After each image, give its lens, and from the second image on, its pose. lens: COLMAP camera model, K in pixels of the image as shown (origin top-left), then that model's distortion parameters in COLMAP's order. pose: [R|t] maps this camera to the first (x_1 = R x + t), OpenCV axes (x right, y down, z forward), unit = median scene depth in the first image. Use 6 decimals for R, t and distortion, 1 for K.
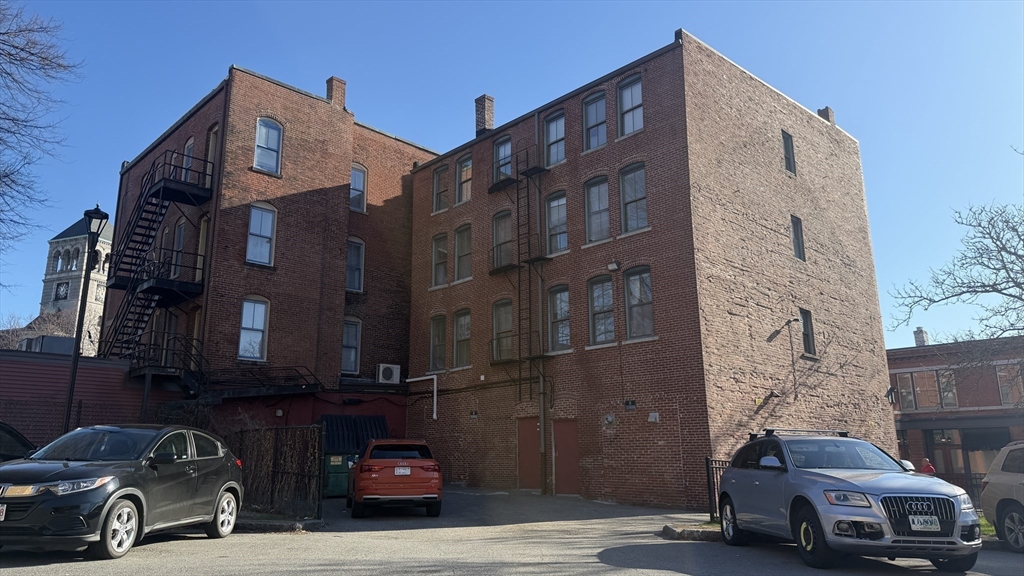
lens RADIAL K [[720.4, 0, 512.0], [0, 720.4, 288.0], [0, 0, 1]] dist [0.151959, -0.182864]
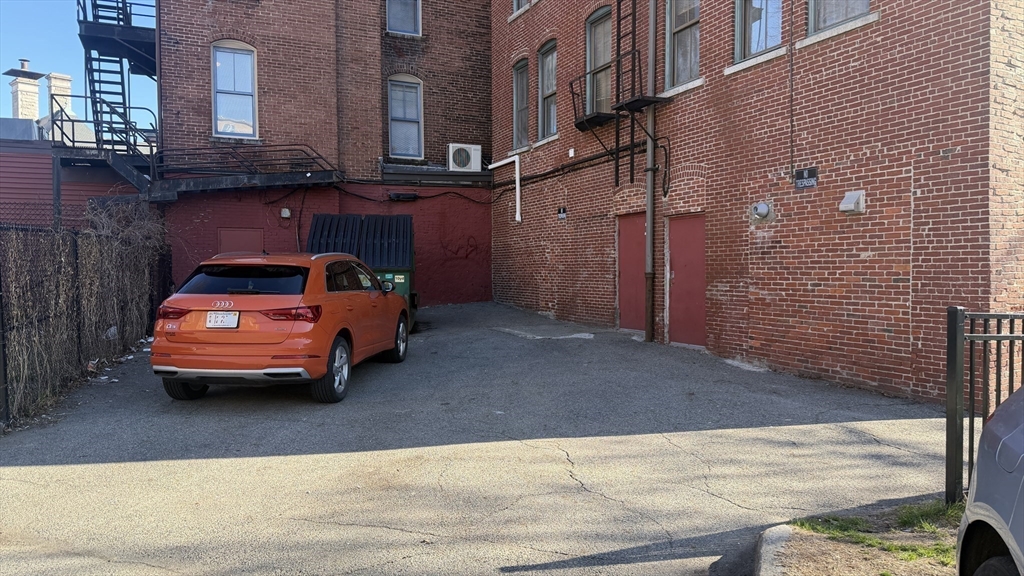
lens RADIAL K [[720.4, 0, 512.0], [0, 720.4, 288.0], [0, 0, 1]] dist [0.151959, -0.182864]
pose [[0.942074, 0.010739, -0.335232, 0.124253], [0.076510, 0.966255, 0.245963, 0.084082], [0.326561, -0.257364, 0.909462, 0.415176]]
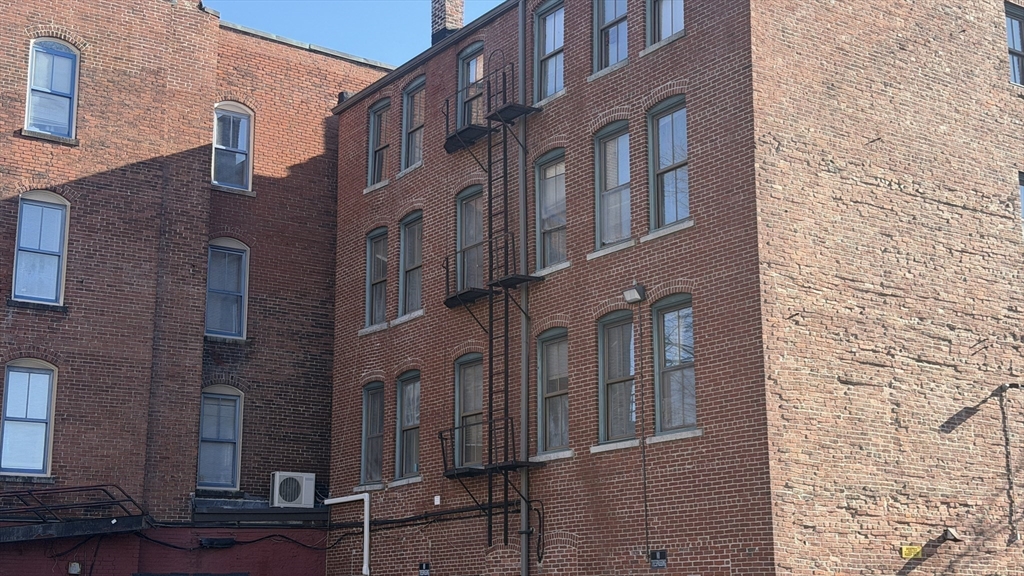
lens RADIAL K [[1450.0, 0, 512.0], [0, 1450.0, 288.0], [0, 0, 1]] dist [0.146029, 0.017636]
pose [[0.986147, -0.032142, -0.162730, 0.204265], [0.033950, 0.999389, 0.008346, -0.042278], [0.162363, -0.013755, 0.986635, -0.057642]]
